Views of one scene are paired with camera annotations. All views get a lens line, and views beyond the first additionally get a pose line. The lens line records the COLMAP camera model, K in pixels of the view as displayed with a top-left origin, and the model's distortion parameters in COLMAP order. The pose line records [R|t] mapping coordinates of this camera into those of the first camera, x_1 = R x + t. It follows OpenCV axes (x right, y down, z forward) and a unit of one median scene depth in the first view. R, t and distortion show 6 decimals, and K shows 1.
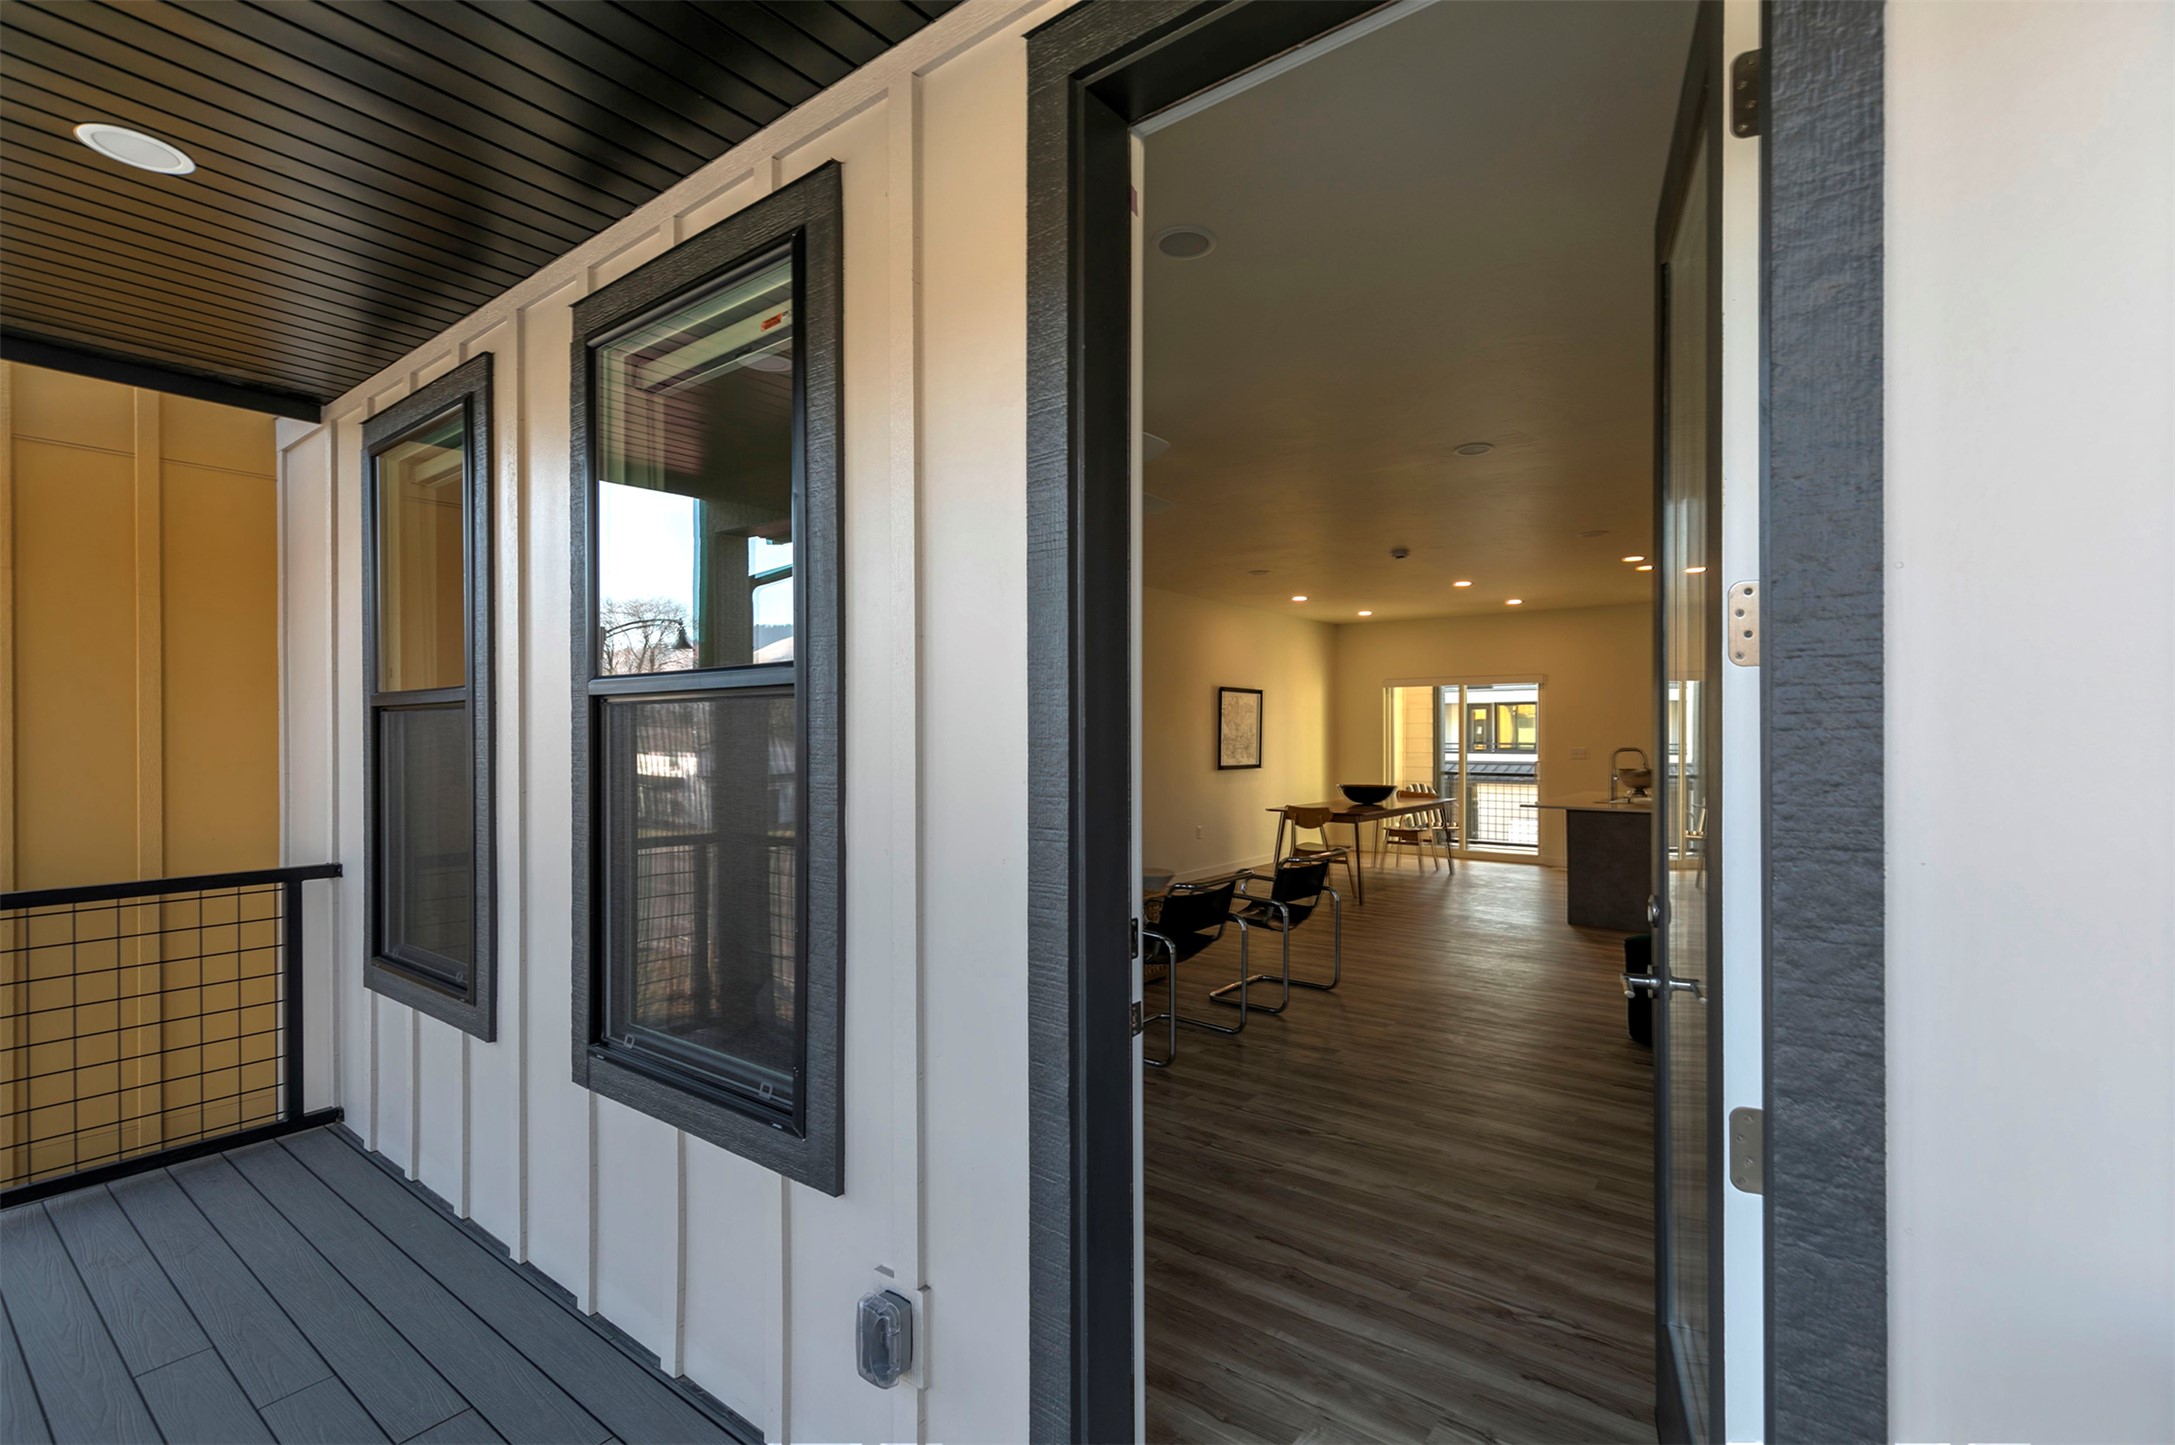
lens RADIAL K [[984.9, 0, 1087.5], [0, 984.9, 731.5], [0, 0, 1]] dist [0.001463, 0.000060]
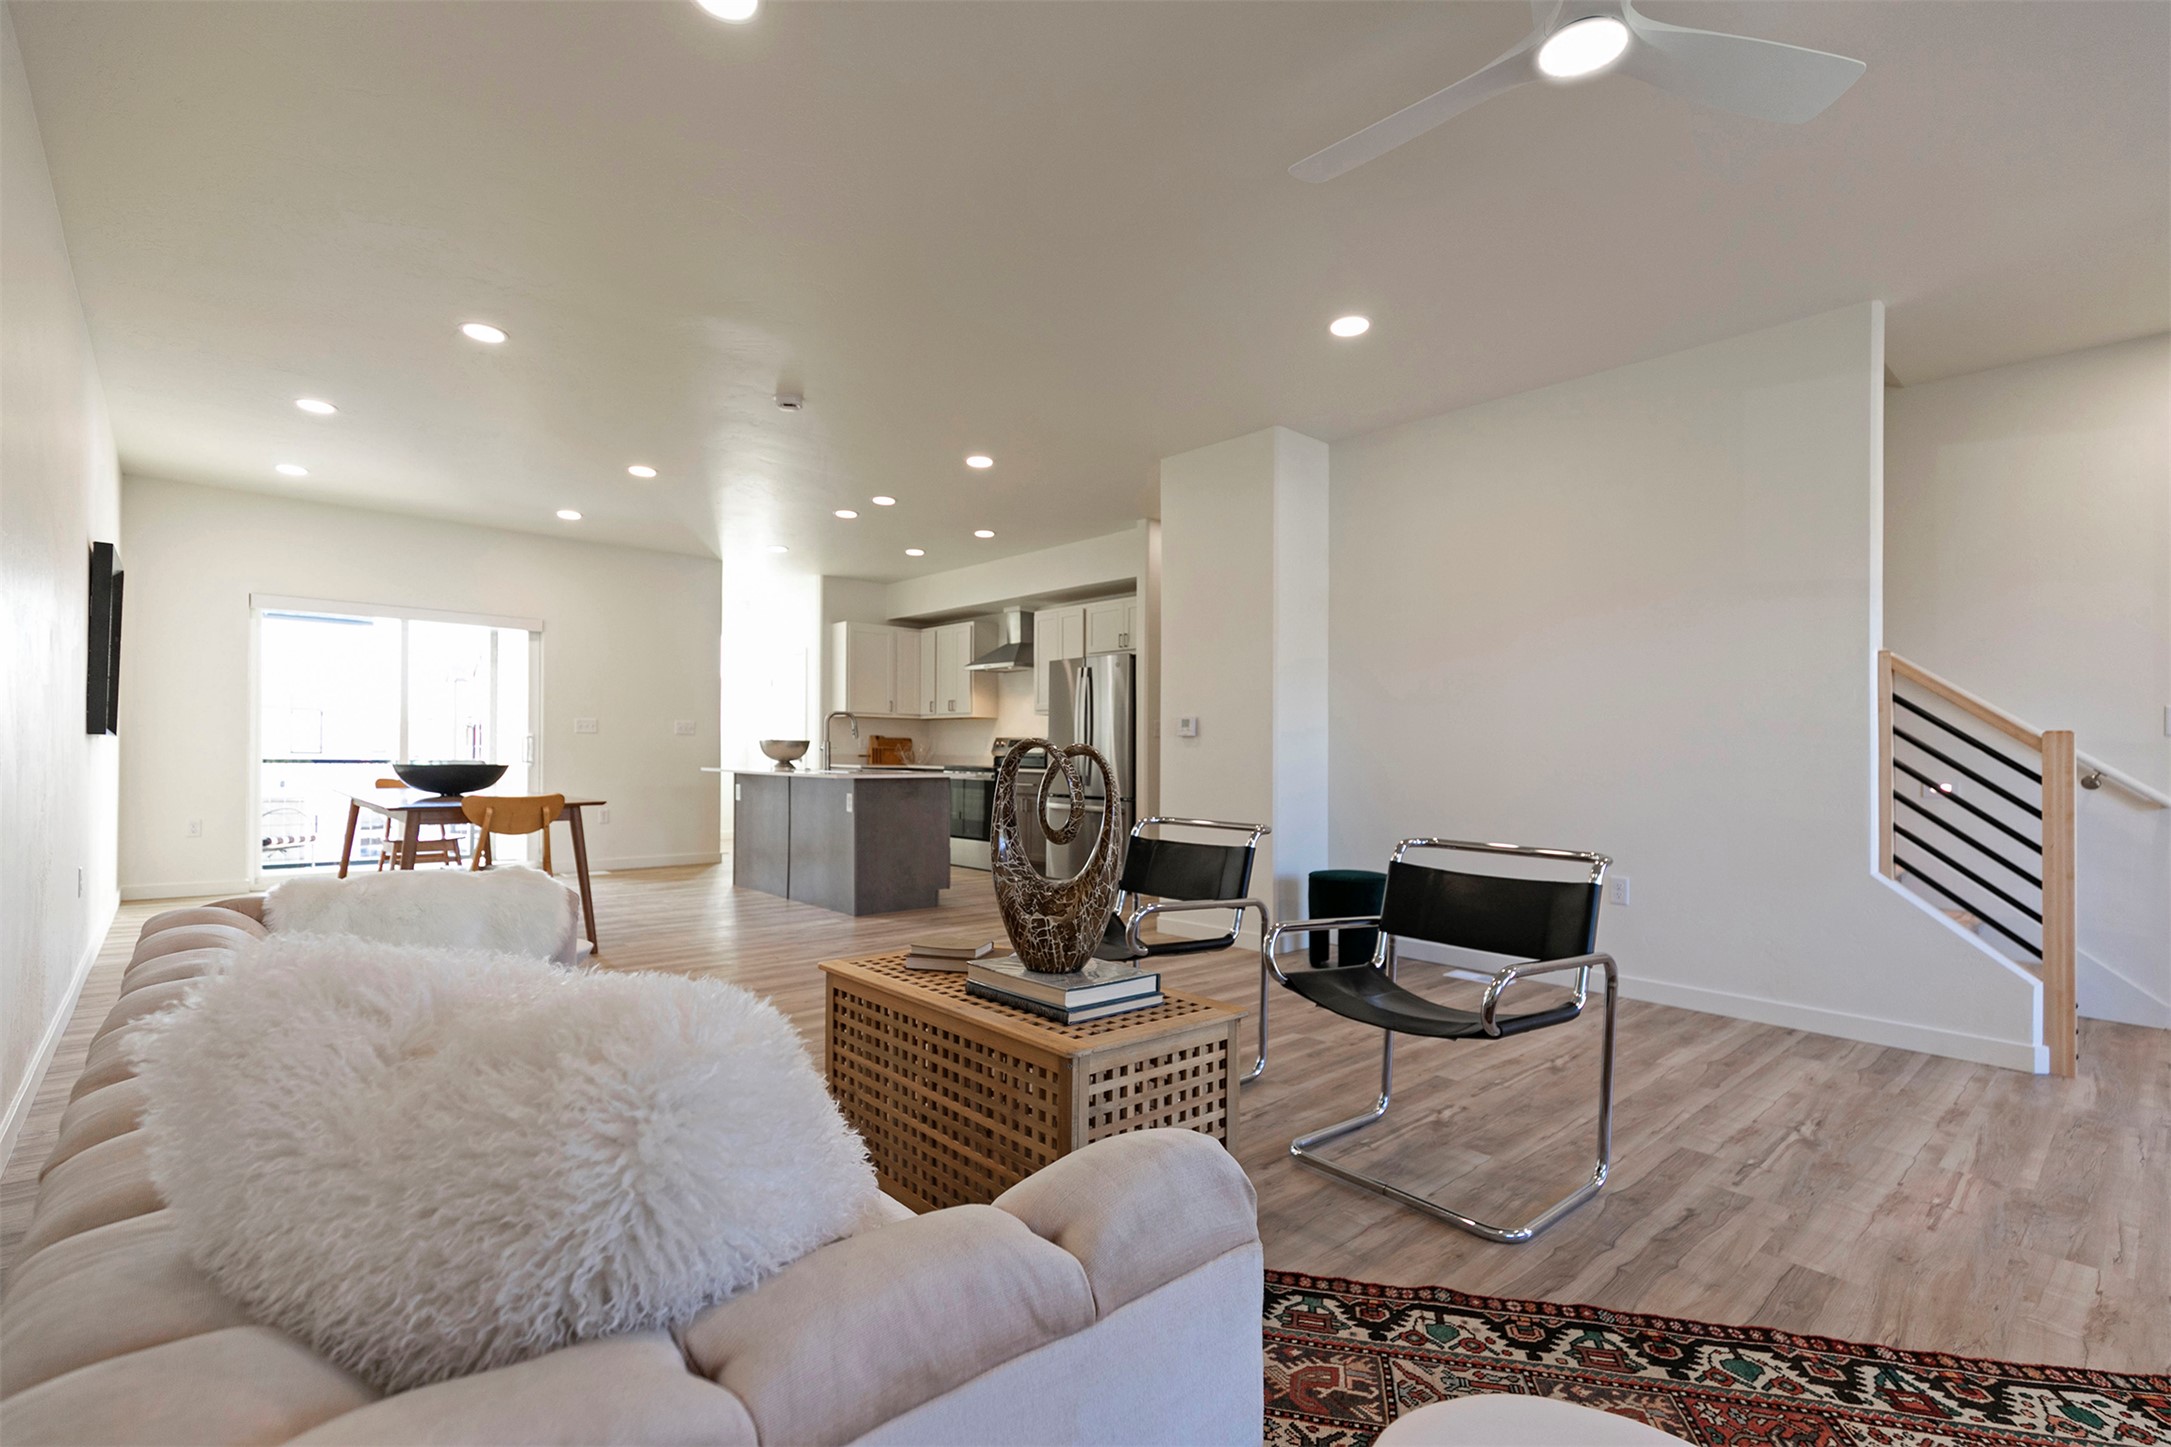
lens RADIAL K [[983.1, 0, 1083.8], [0, 983.1, 734.9], [0, 0, 1]] dist [0.001463, 0.000060]
pose [[0.186199, 0.012744, 0.982429, -0.567879], [-0.009157, 0.999895, -0.011235, 0.099069], [-0.982469, -0.006904, 0.186297, 1.275230]]
